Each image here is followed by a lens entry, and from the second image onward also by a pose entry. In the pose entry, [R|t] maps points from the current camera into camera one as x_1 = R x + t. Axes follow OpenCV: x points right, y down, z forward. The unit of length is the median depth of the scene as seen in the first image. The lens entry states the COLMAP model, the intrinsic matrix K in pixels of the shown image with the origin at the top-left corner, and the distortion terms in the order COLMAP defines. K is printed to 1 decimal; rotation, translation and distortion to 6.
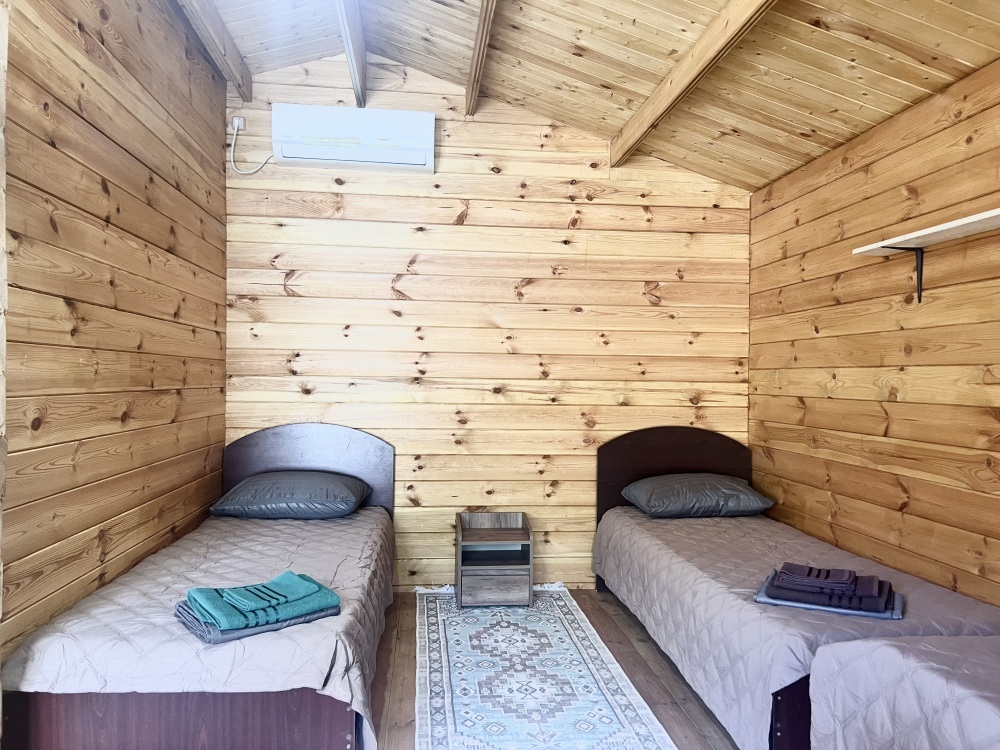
lens RADIAL K [[771.8, 0, 499.5], [0, 771.8, 379.6], [0, 0, 1]] dist [0.059968, -0.037663]
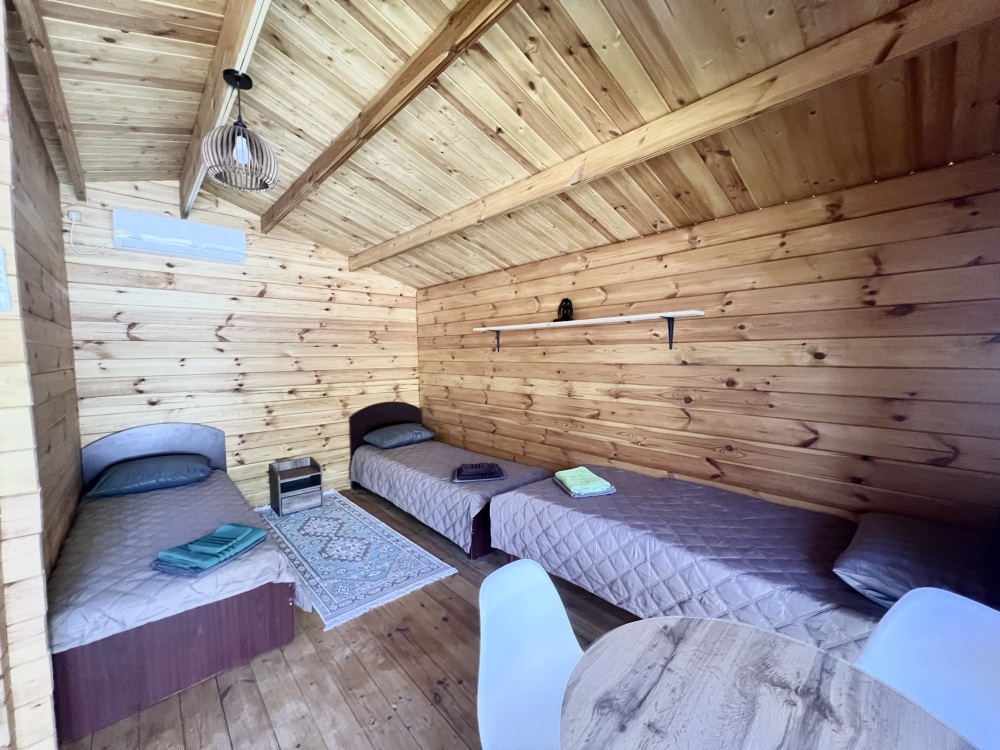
lens RADIAL K [[424.2, 0, 497.6], [0, 424.2, 371.8], [0, 0, 1]] dist [-0.000582, 0.000787]
pose [[0.794233, -0.059071, 0.604735, -0.217065], [0.019614, 0.997237, 0.071651, -0.095493], [-0.607296, -0.045046, 0.793197, -0.066188]]
